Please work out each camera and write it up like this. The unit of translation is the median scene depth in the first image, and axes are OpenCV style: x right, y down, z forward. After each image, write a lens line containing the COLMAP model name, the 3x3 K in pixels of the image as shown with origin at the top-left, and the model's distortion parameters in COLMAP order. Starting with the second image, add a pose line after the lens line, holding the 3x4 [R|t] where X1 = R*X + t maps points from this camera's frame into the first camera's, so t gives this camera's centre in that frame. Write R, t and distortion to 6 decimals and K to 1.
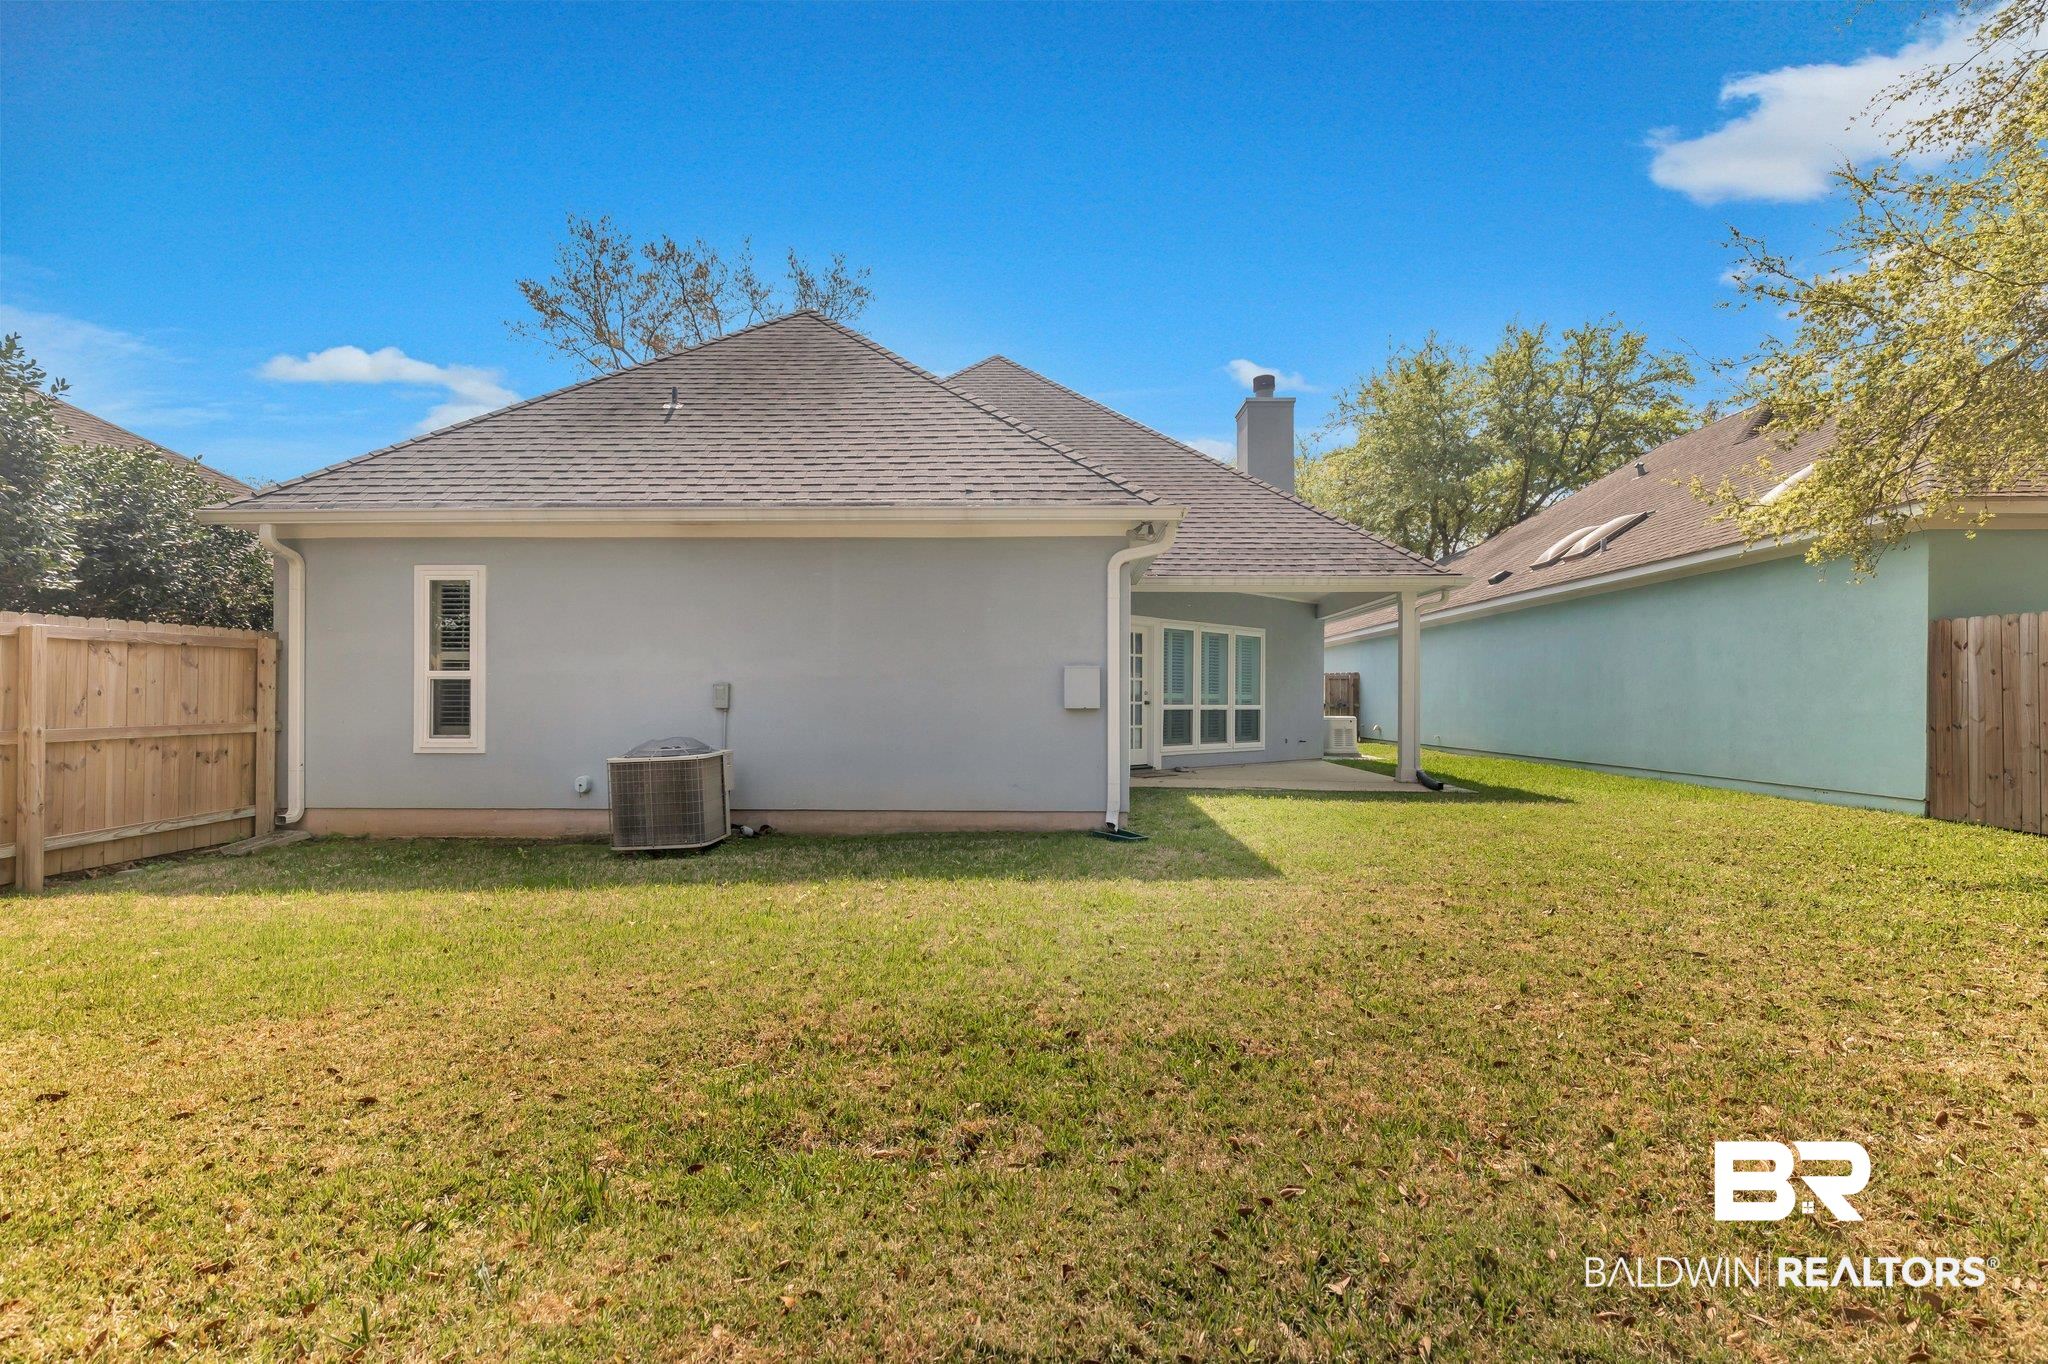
lens RADIAL K [[954.4, 0, 1019.4], [0, 954.4, 690.8], [0, 0, 1]] dist [-0.000184, 0.001597]
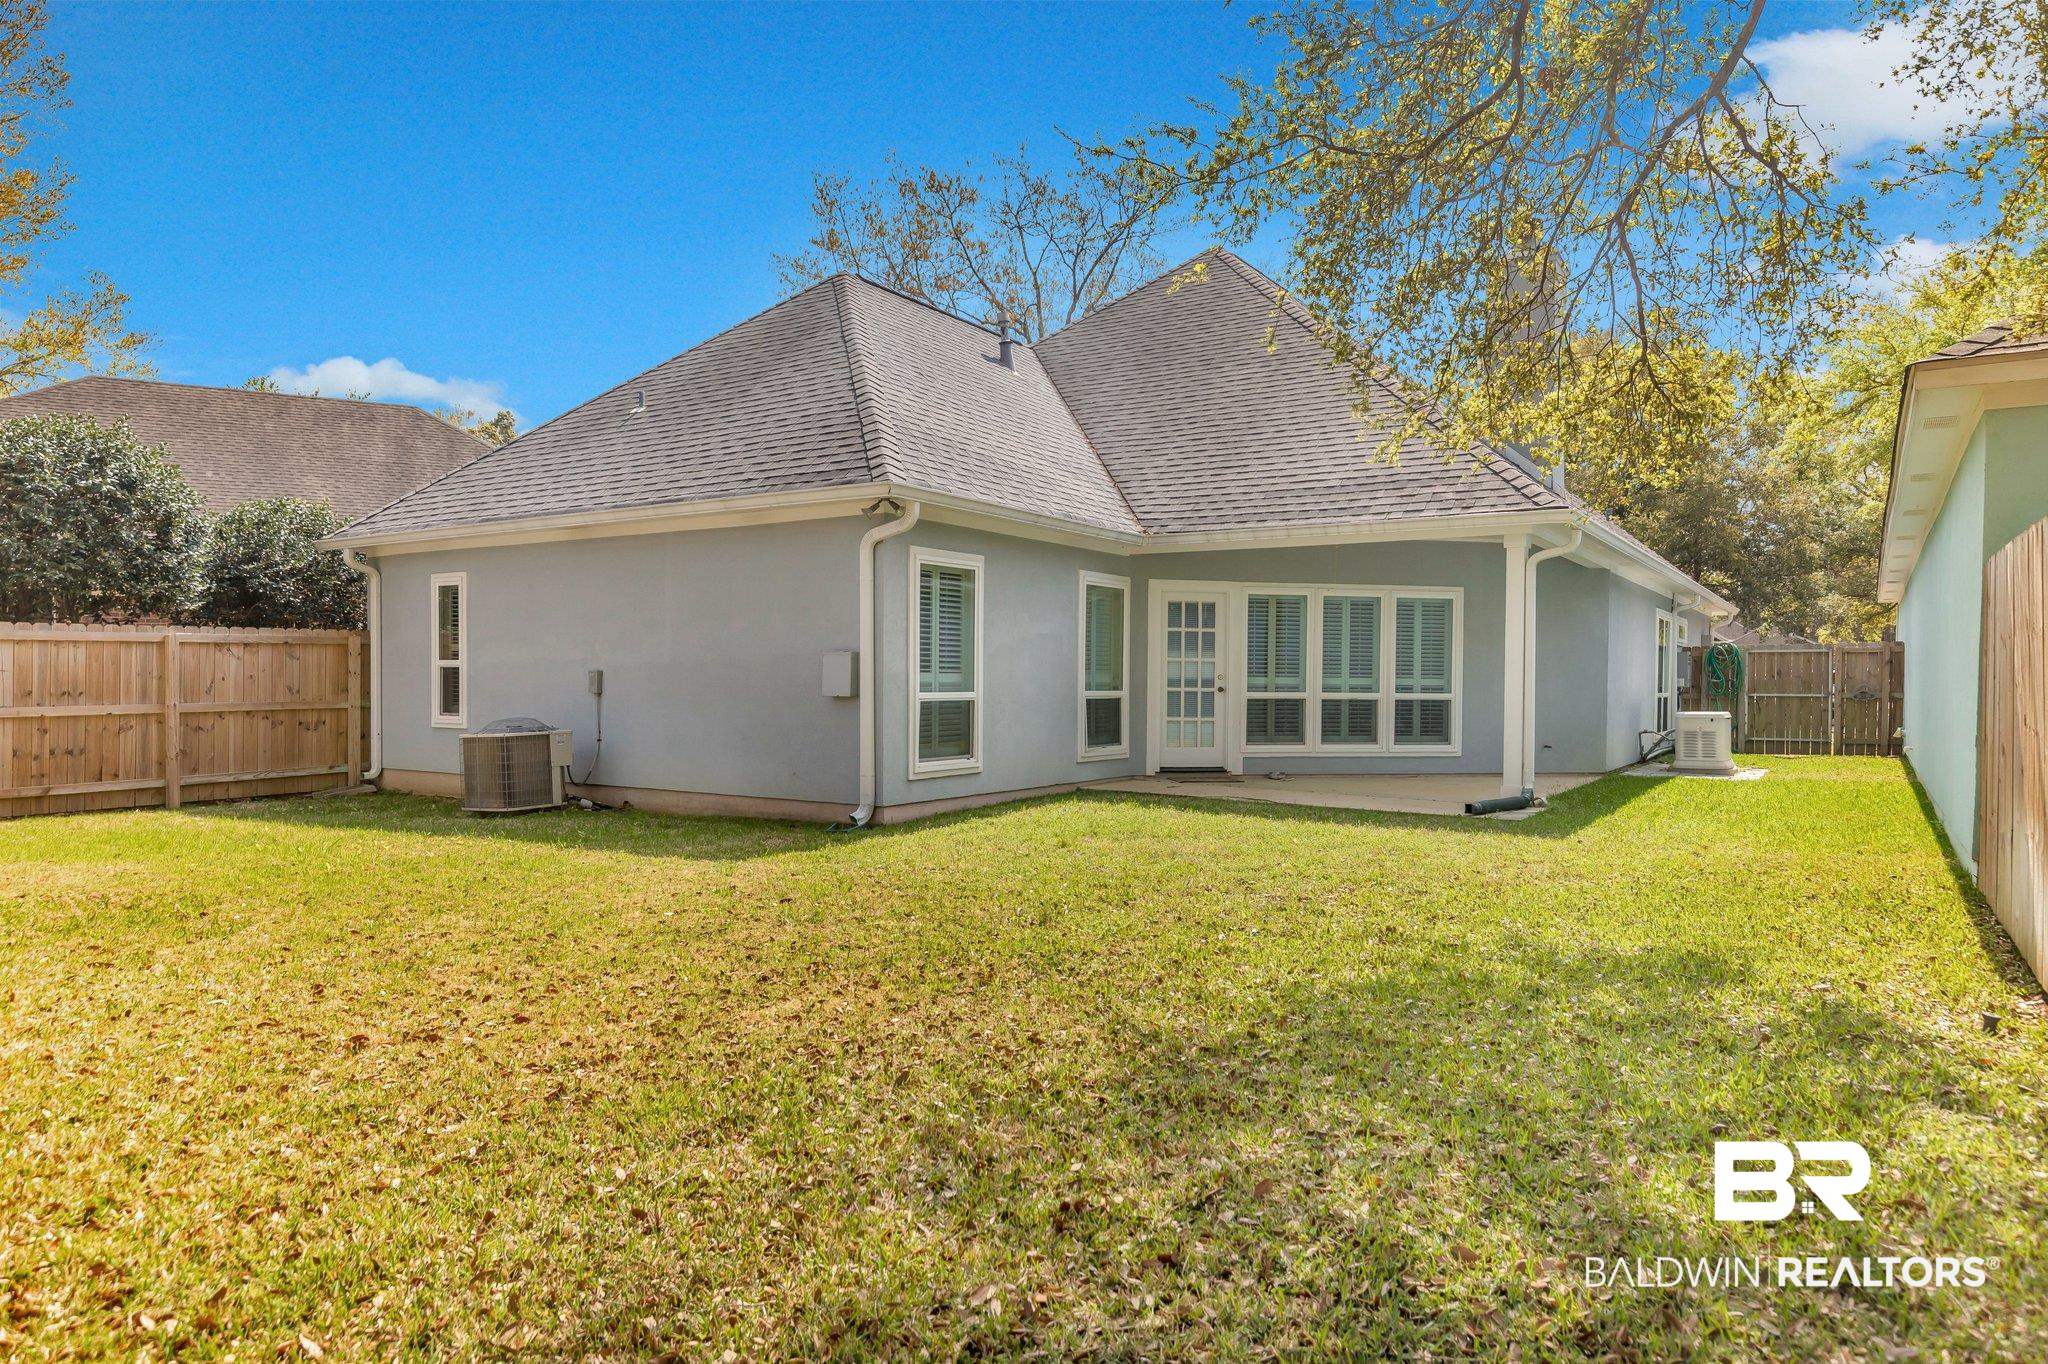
lens RADIAL K [[1319.3, 0, 1027.4], [0, 1319.3, 696.3], [0, 0, 1]] dist [-0.008114, 0.000780]
pose [[0.842985, 0.010116, -0.537843, 0.947480], [0.002276, 0.999747, 0.022371, -0.010949], [0.537933, -0.020083, 0.842748, -0.018886]]
